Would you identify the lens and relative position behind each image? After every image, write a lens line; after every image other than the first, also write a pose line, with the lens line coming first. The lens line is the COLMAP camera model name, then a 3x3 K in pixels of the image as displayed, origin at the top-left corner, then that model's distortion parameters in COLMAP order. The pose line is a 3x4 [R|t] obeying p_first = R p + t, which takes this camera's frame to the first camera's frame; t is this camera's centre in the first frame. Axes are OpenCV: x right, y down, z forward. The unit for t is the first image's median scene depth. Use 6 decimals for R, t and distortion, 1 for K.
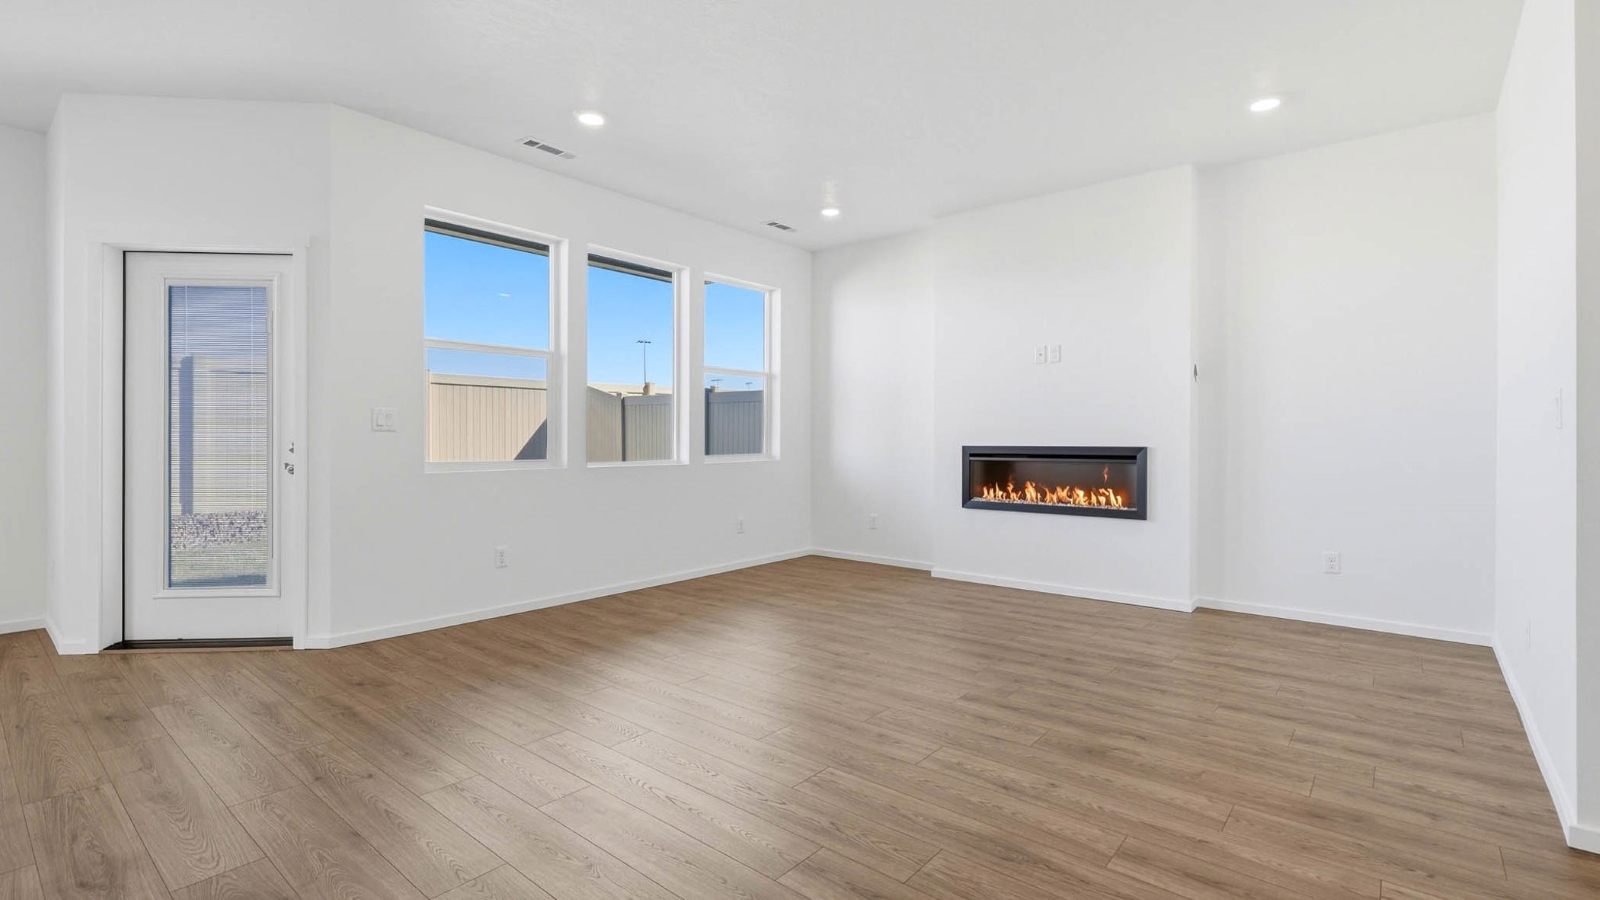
lens RADIAL K [[726.7, 0, 805.3], [0, 726.7, 442.4], [0, 0, 1]] dist [-0.000131, 0.000065]
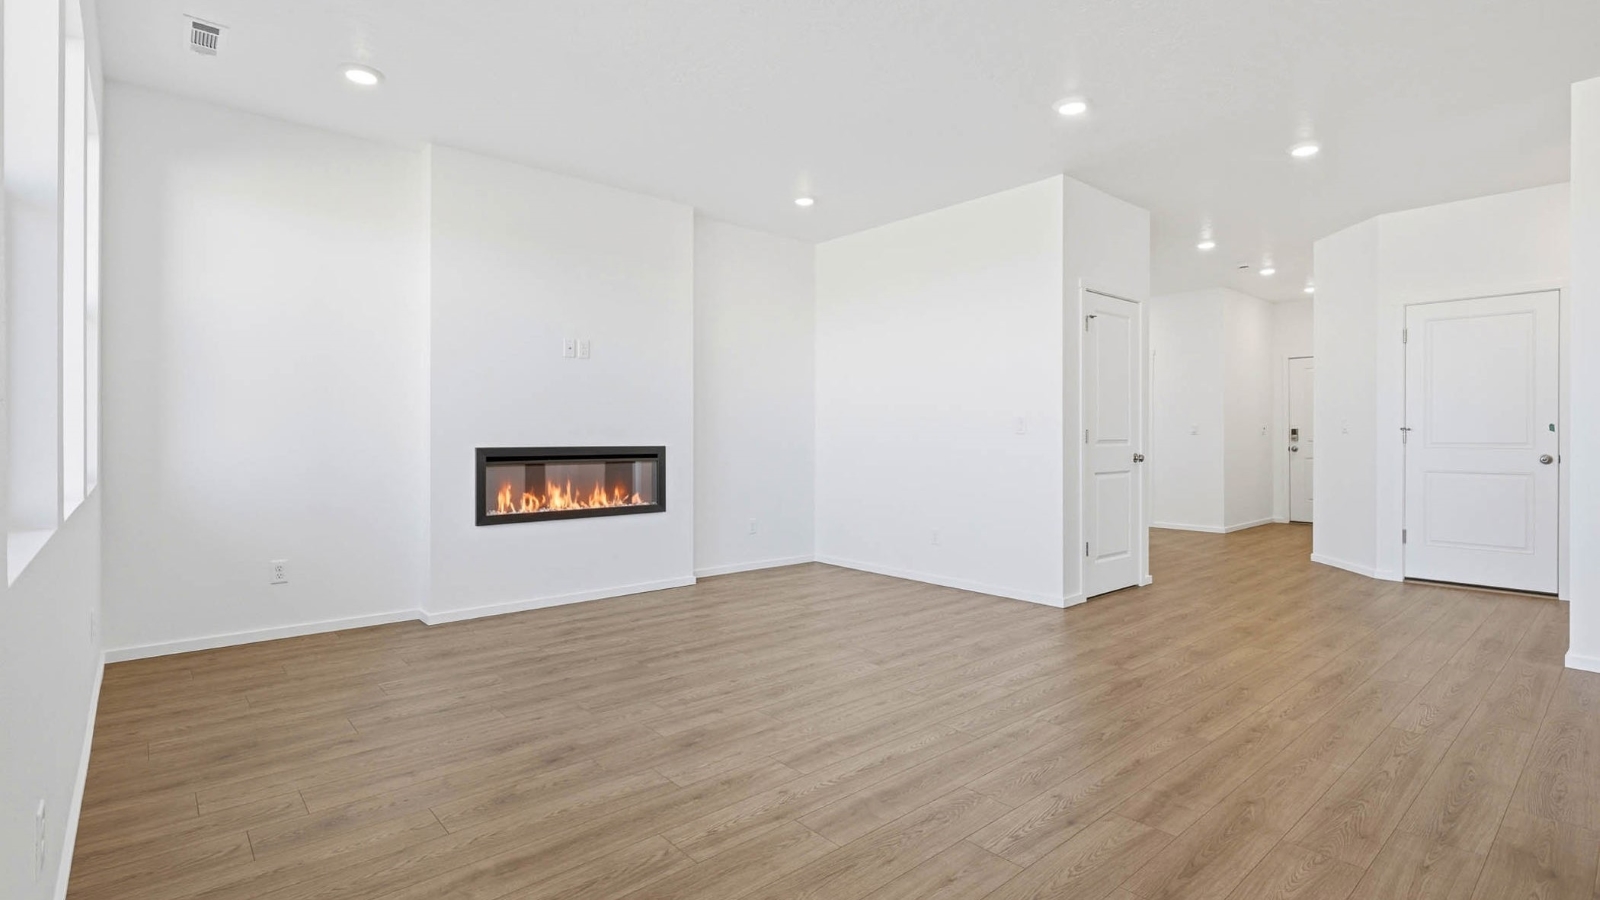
lens RADIAL K [[756.9, 0, 809.2], [0, 756.9, 440.6], [0, 0, 1]] dist [-0.002896, -0.000352]
pose [[0.150761, -0.006236, 0.988551, -0.824011], [0.006168, 0.999967, 0.005367, -0.008537], [-0.988551, 0.005288, 0.150794, 0.774656]]
